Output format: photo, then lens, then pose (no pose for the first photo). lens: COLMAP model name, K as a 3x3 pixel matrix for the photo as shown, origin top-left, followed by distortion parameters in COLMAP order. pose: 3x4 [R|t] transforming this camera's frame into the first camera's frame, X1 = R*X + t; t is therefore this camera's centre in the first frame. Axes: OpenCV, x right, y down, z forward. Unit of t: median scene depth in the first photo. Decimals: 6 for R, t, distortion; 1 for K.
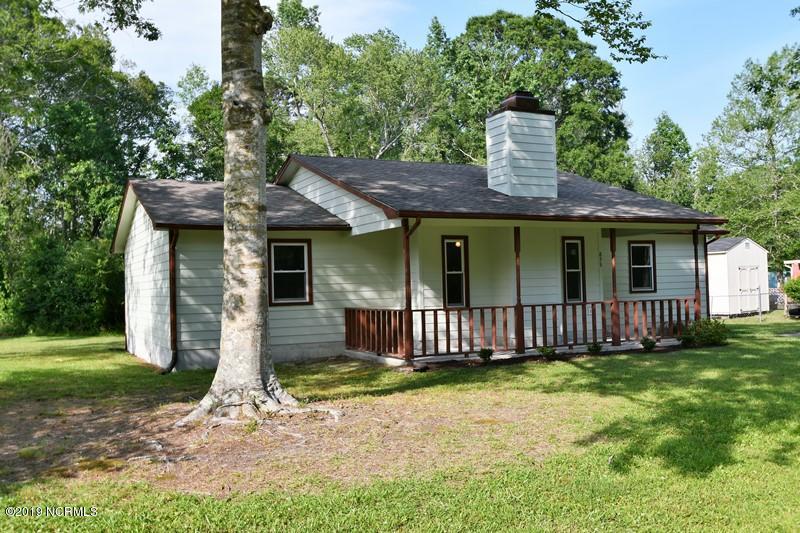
lens RADIAL K [[763.4, 0, 400.0], [0, 763.4, 266.5], [0, 0, 1]] dist [-0.042716, -0.000139]
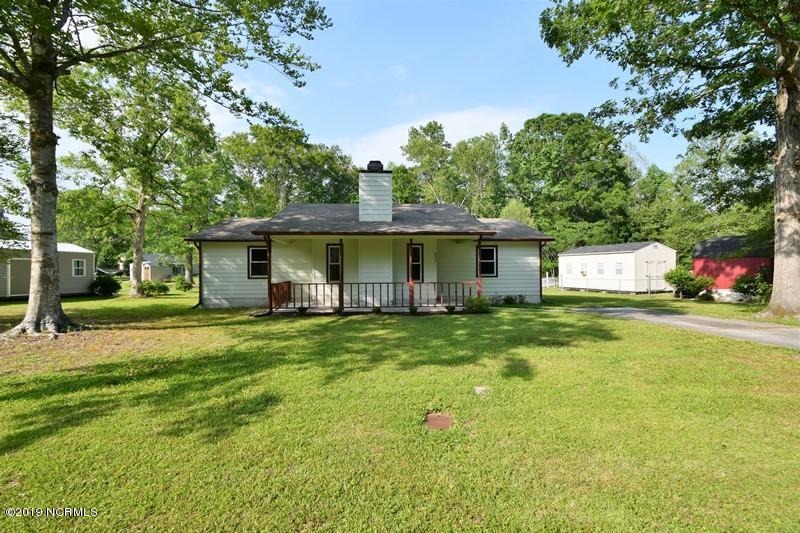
lens RADIAL K [[368.1, 0, 400.0], [0, 368.1, 266.5], [0, 0, 1]] dist [0.001280, 0.000033]
pose [[0.919276, 0.018310, -0.393188, 0.557116], [-0.007681, 0.999562, 0.028588, -0.012097], [0.393540, -0.023260, 0.919013, 0.241675]]
